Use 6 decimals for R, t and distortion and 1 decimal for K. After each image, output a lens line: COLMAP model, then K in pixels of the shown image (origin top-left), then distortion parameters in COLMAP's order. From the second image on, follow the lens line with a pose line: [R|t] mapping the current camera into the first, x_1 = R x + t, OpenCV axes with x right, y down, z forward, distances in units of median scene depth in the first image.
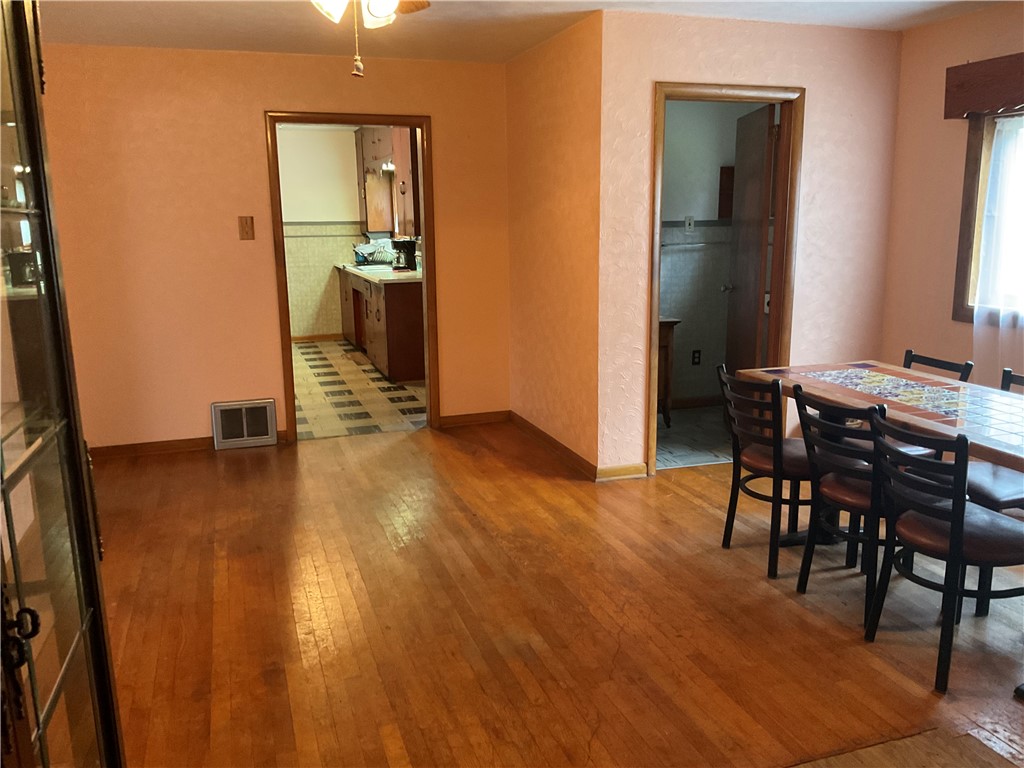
lens RADIAL K [[867.7, 0, 517.7], [0, 867.7, 391.5], [0, 0, 1]] dist [0.070893, -0.087753]
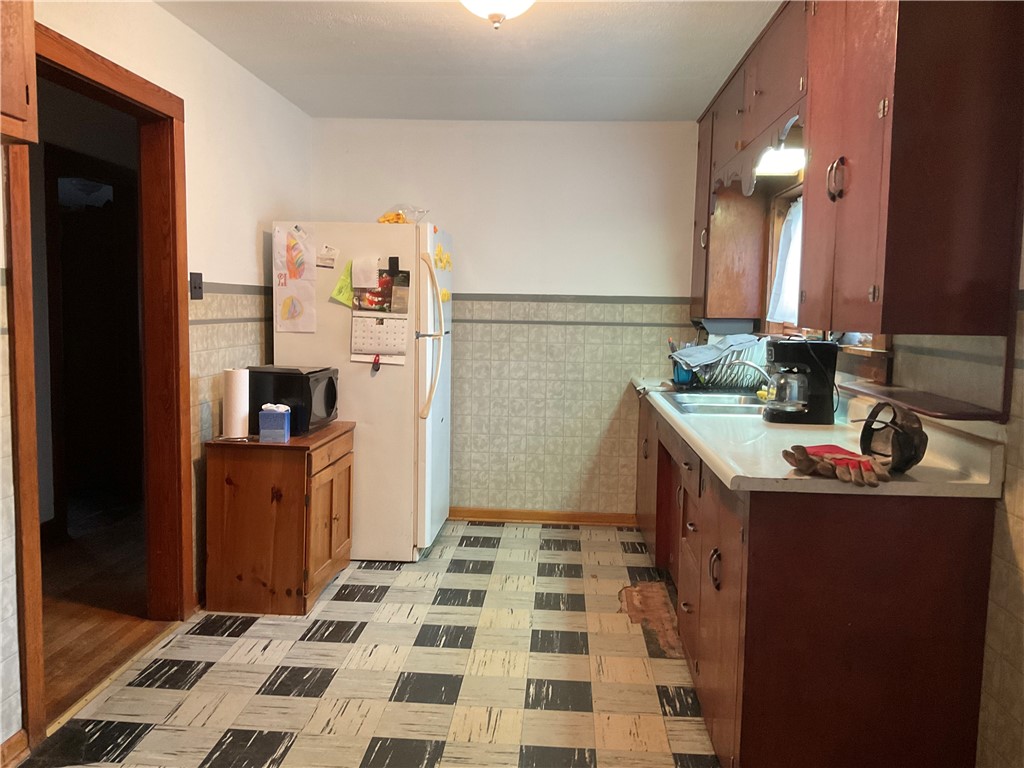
lens RADIAL K [[867.7, 0, 508.0], [0, 867.7, 390.4], [0, 0, 1]] dist [0.070893, -0.087753]
pose [[0.926751, 0.071035, -0.368900, -0.093448], [-0.108992, 0.990566, -0.083066, -0.093213], [0.359519, 0.117189, 0.925750, 0.525600]]
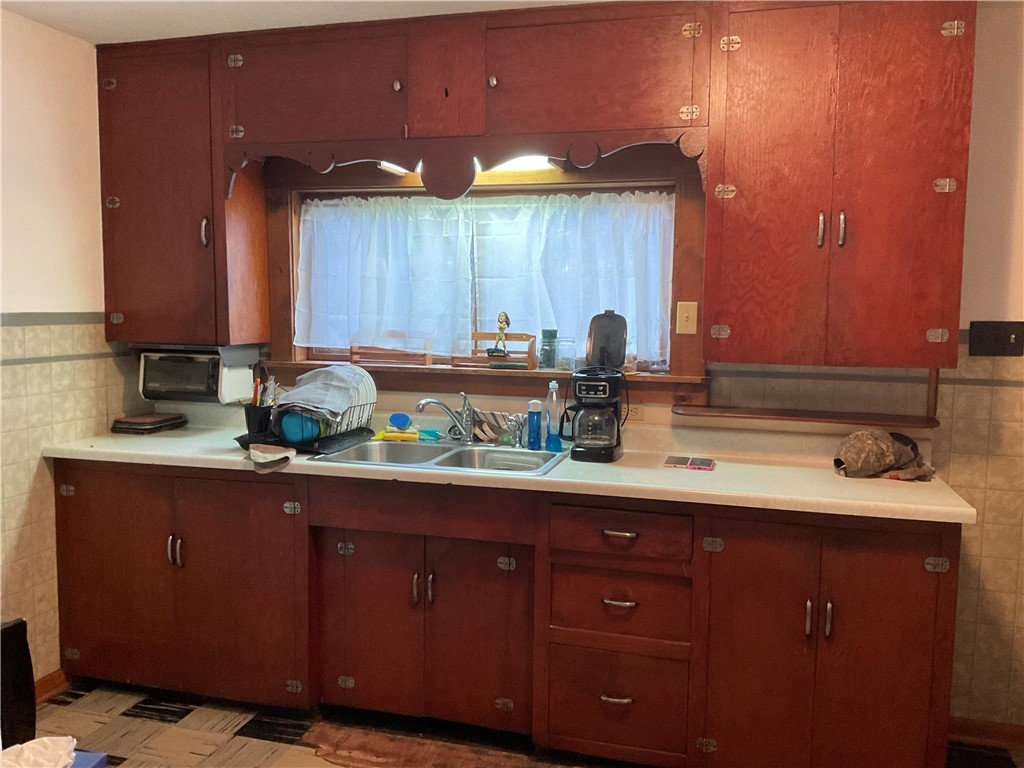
lens RADIAL K [[867.7, 0, 512.0], [0, 867.7, 383.9], [0, 0, 1]] dist [0.070893, -0.087753]
pose [[0.547989, -0.053424, 0.834778, -0.391475], [0.143259, 0.989208, -0.030734, -0.142422], [-0.824127, 0.136432, 0.549728, 0.723880]]
